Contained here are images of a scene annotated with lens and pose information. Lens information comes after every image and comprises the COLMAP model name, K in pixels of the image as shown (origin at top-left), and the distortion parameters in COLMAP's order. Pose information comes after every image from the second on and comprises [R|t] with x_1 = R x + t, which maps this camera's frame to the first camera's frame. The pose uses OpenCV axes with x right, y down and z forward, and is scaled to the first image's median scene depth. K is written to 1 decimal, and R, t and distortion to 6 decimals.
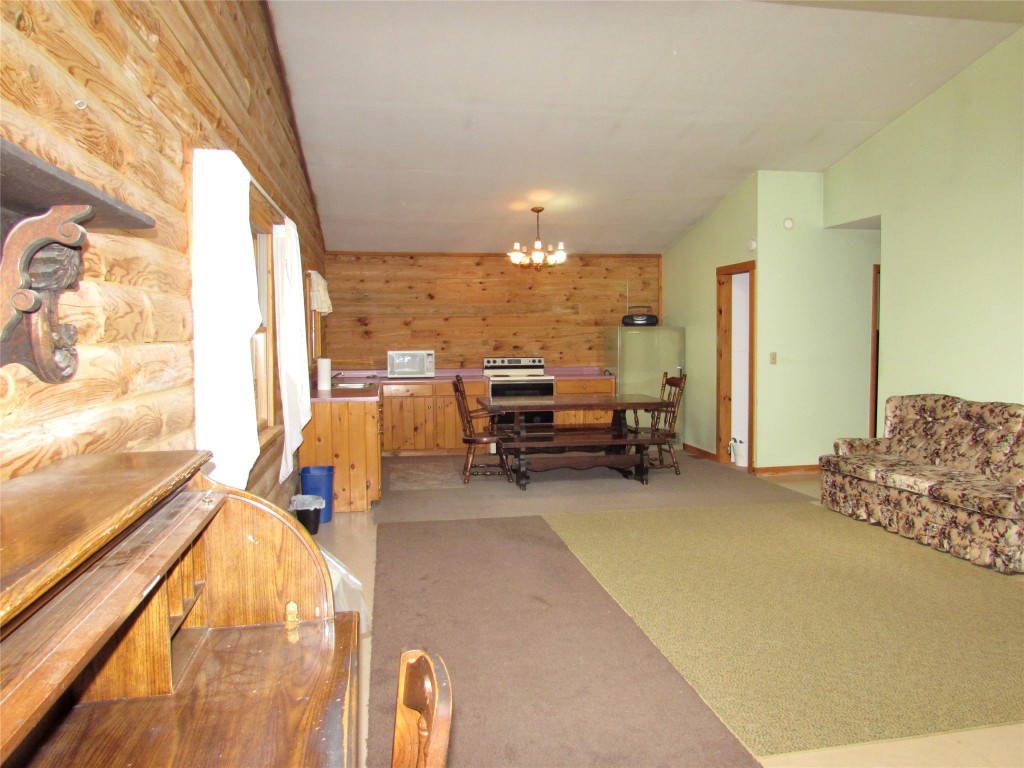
lens RADIAL K [[778.9, 0, 486.6], [0, 778.9, 416.6], [0, 0, 1]] dist [0.067708, 0.000043]
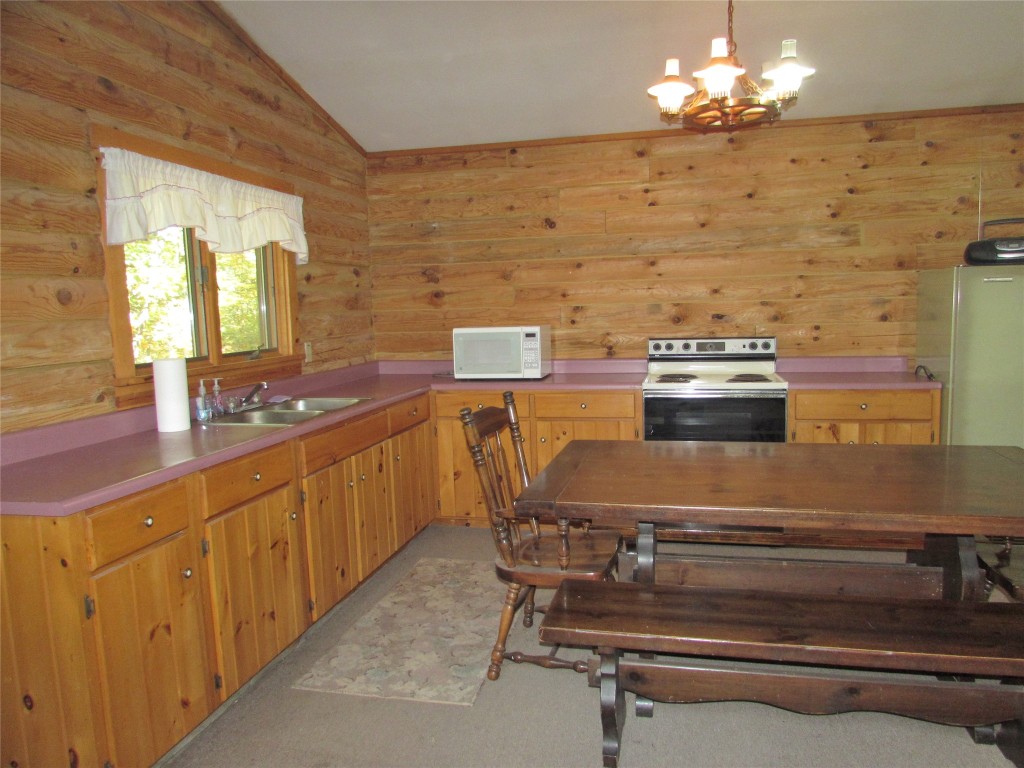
lens RADIAL K [[720.3, 0, 510.0], [0, 720.3, 405.4], [0, 0, 1]] dist [-0.026970, 0.004346]
pose [[0.929267, 0.032476, -0.367978, 0.086272], [-0.016353, 0.998768, 0.046848, -0.052924], [0.369046, -0.037516, 0.928654, 0.531911]]
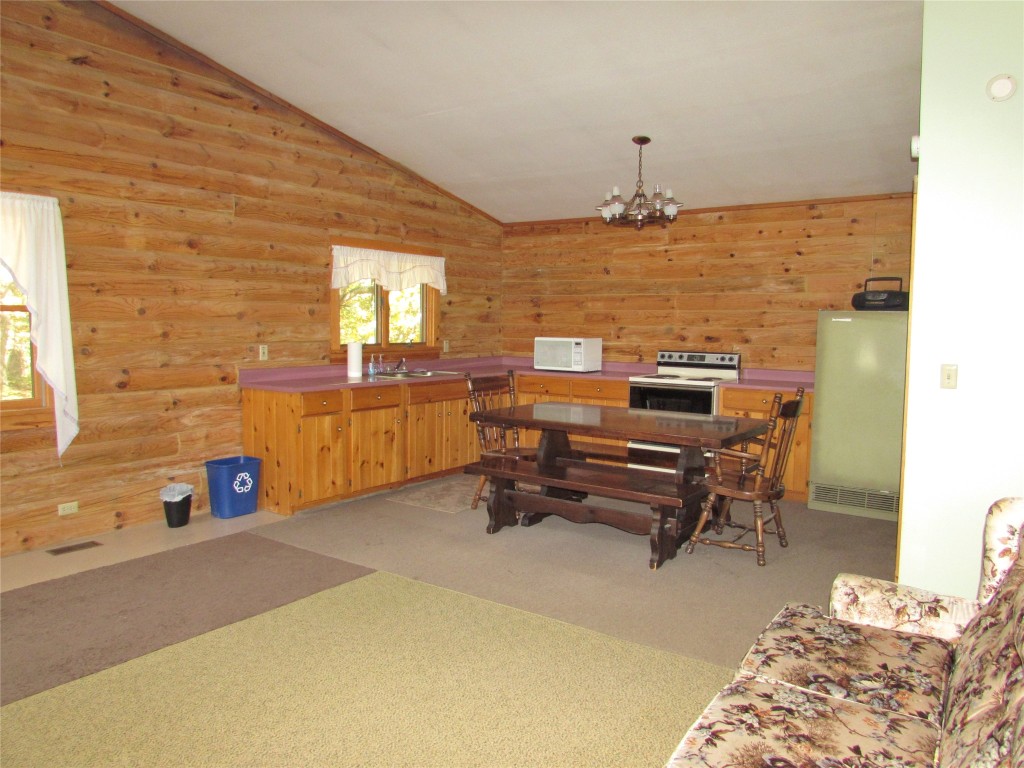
lens RADIAL K [[774.9, 0, 500.1], [0, 774.9, 409.6], [0, 0, 1]] dist [0.003856, 0.004697]
pose [[0.712966, 0.098191, -0.694290, 0.411926], [-0.089244, 0.994801, 0.049047, -0.042131], [0.695496, 0.026993, 0.718023, 0.359544]]
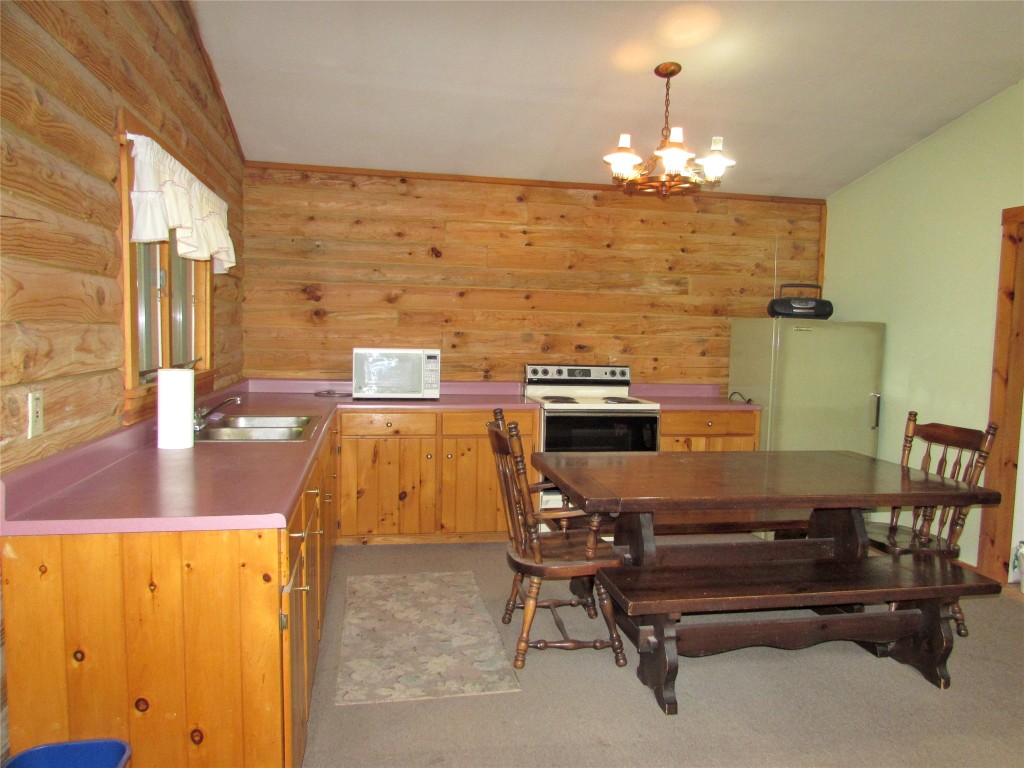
lens RADIAL K [[730.7, 0, 500.7], [0, 730.7, 407.5], [0, 0, 1]] dist [-0.014534, -0.001219]
pose [[0.998587, 0.028572, 0.044809, -0.045134], [-0.028799, 0.999575, 0.004433, -0.046218], [-0.044663, -0.005717, 0.998986, 0.472584]]
